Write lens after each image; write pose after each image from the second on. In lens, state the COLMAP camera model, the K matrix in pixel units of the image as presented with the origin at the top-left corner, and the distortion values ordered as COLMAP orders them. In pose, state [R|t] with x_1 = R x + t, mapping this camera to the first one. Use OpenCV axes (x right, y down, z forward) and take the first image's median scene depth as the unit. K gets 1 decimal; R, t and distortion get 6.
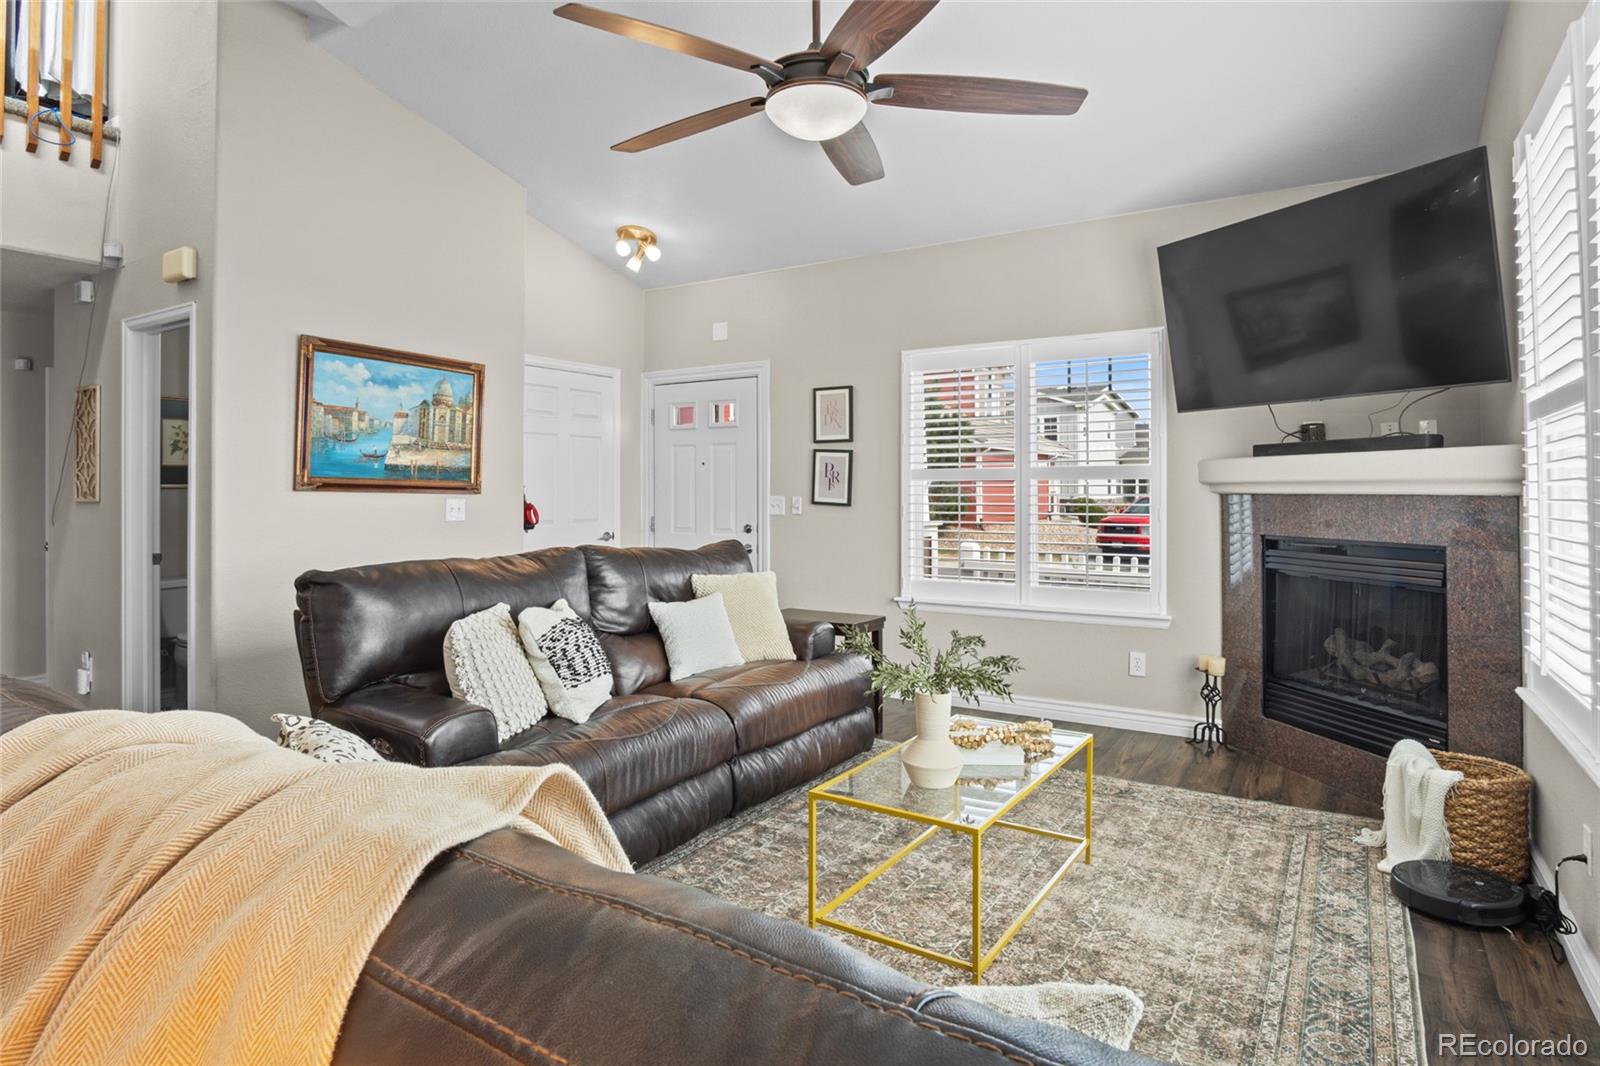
lens RADIAL K [[874.1, 0, 796.1], [0, 874.1, 505.9], [0, 0, 1]] dist [-0.023526, -0.000708]
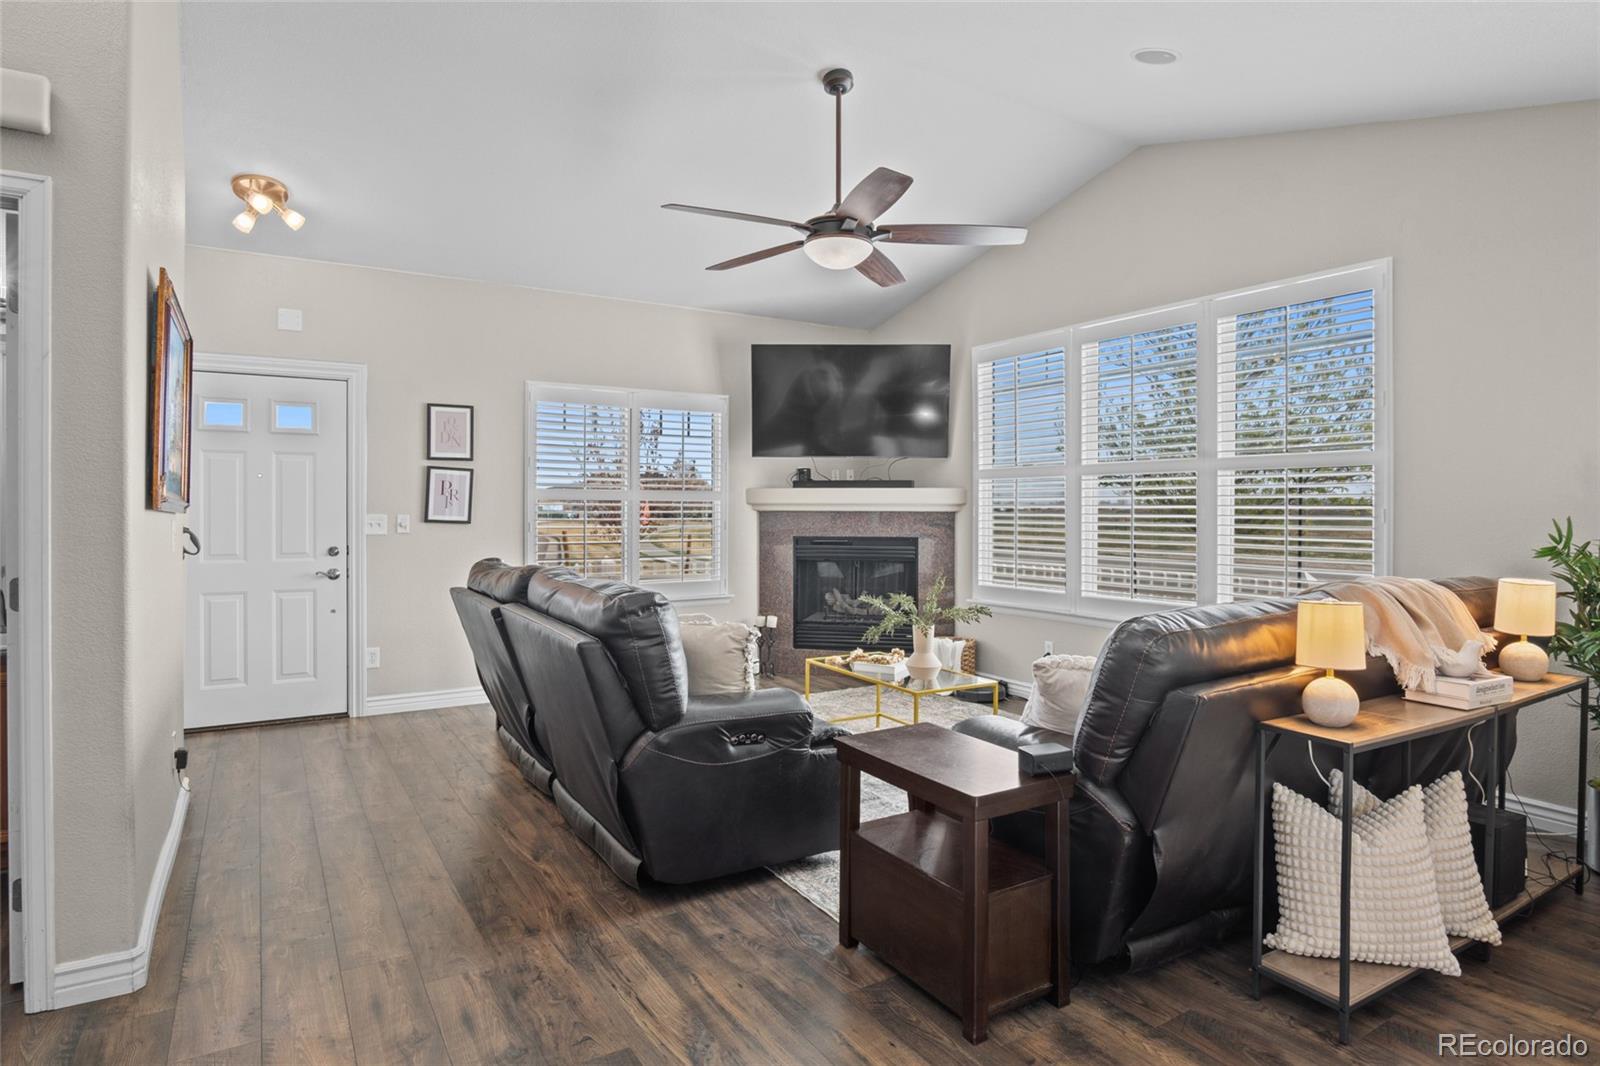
lens RADIAL K [[874.1, 0, 796.1], [0, 874.1, 505.9], [0, 0, 1]] dist [-0.023526, -0.000708]
pose [[0.432391, -0.003587, 0.901679, -0.692902], [0.008398, 0.999965, -0.000049, -0.017078], [-0.901647, 0.007593, 0.432406, 0.217493]]
